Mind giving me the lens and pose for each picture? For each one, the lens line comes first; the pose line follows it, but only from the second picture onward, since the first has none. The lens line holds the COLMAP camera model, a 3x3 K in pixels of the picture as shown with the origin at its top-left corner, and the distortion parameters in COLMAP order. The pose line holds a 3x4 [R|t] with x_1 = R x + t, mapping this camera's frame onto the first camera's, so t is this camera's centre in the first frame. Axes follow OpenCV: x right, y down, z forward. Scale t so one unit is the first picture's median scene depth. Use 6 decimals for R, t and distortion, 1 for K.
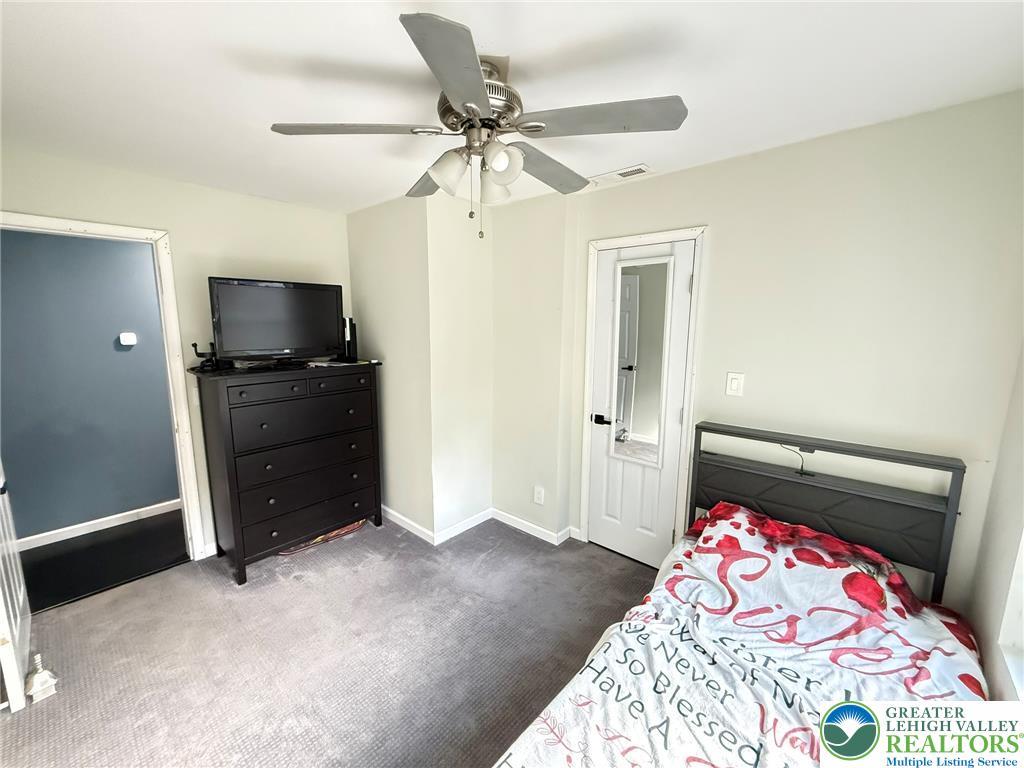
lens RADIAL K [[417.2, 0, 512.0], [0, 417.2, 384.0], [0, 0, 1]] dist [-0.000209, -0.000009]
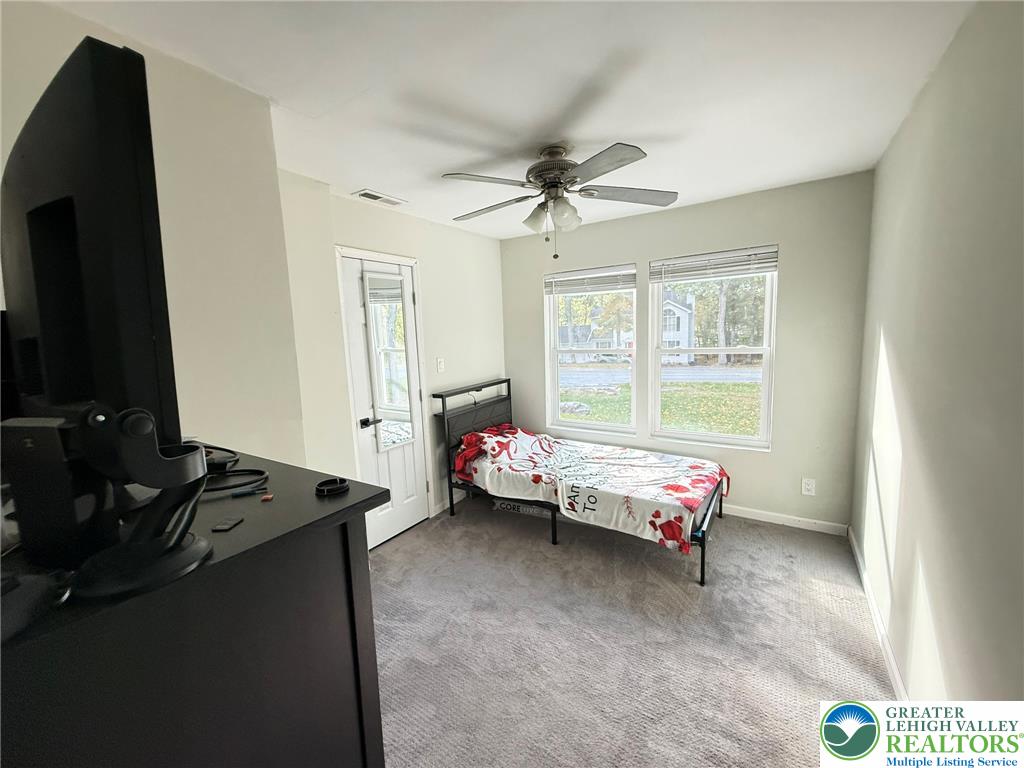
lens RADIAL K [[404.2, 0, 512.0], [0, 404.2, 384.0], [0, 0, 1]] dist [0.000232, 0.000008]
pose [[-0.152700, -0.123695, 0.980501, -1.172332], [0.192619, 0.969384, 0.152291, -0.129555], [-0.969320, 0.212118, -0.124199, 1.102153]]
